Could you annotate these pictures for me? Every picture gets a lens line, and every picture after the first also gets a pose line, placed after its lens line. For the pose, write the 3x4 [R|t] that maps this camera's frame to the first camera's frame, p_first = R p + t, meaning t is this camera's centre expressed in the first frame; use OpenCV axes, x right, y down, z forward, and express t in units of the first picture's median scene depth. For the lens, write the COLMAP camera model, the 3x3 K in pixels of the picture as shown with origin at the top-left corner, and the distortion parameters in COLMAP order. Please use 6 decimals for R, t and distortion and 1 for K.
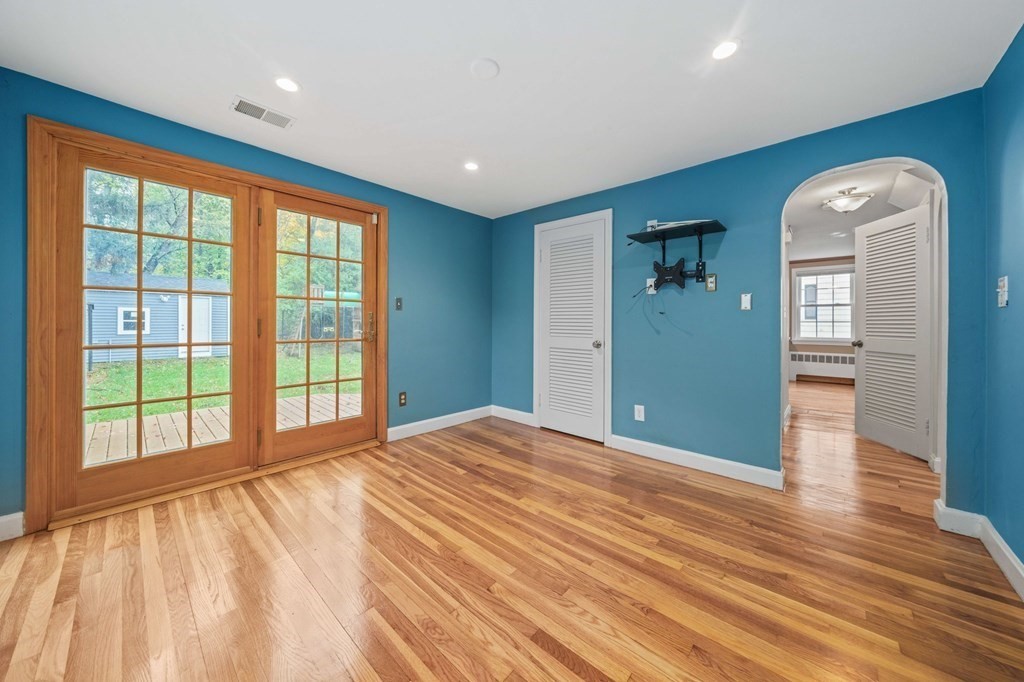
lens RADIAL K [[352.8, 0, 526.1], [0, 352.8, 324.6], [0, 0, 1]] dist [-0.005725, -0.000478]
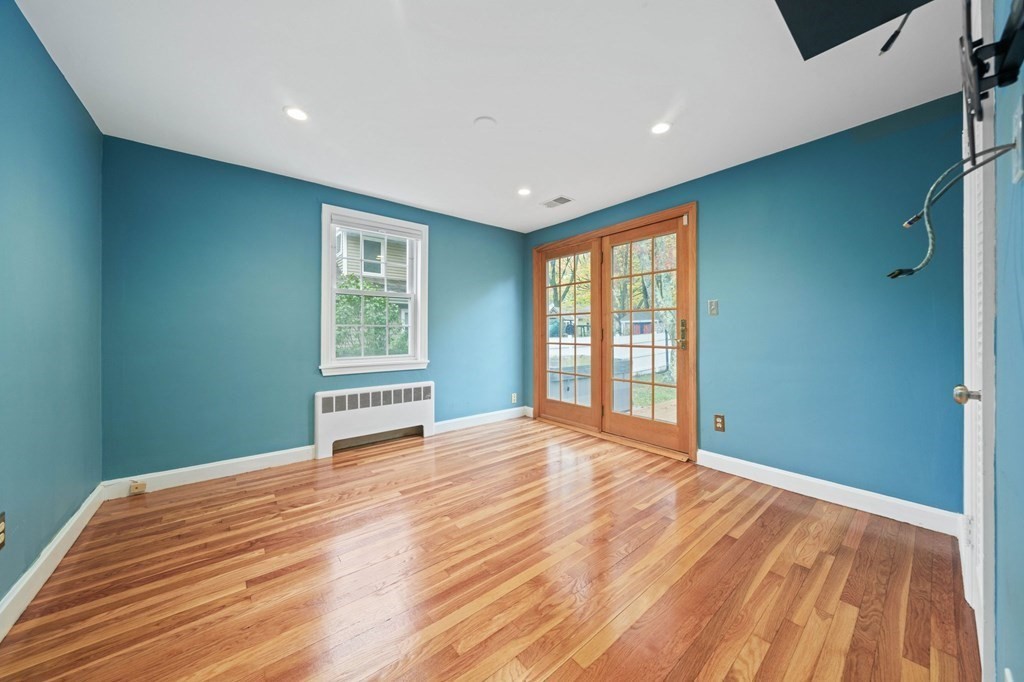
lens RADIAL K [[352.8, 0, 503.4], [0, 352.8, 334.7], [0, 0, 1]] dist [-0.005725, -0.000478]
pose [[-0.191093, -0.000650, -0.981572, 0.633624], [-0.004876, 0.999988, 0.000287, 0.009181], [0.981560, 0.004841, -0.191094, 0.758533]]
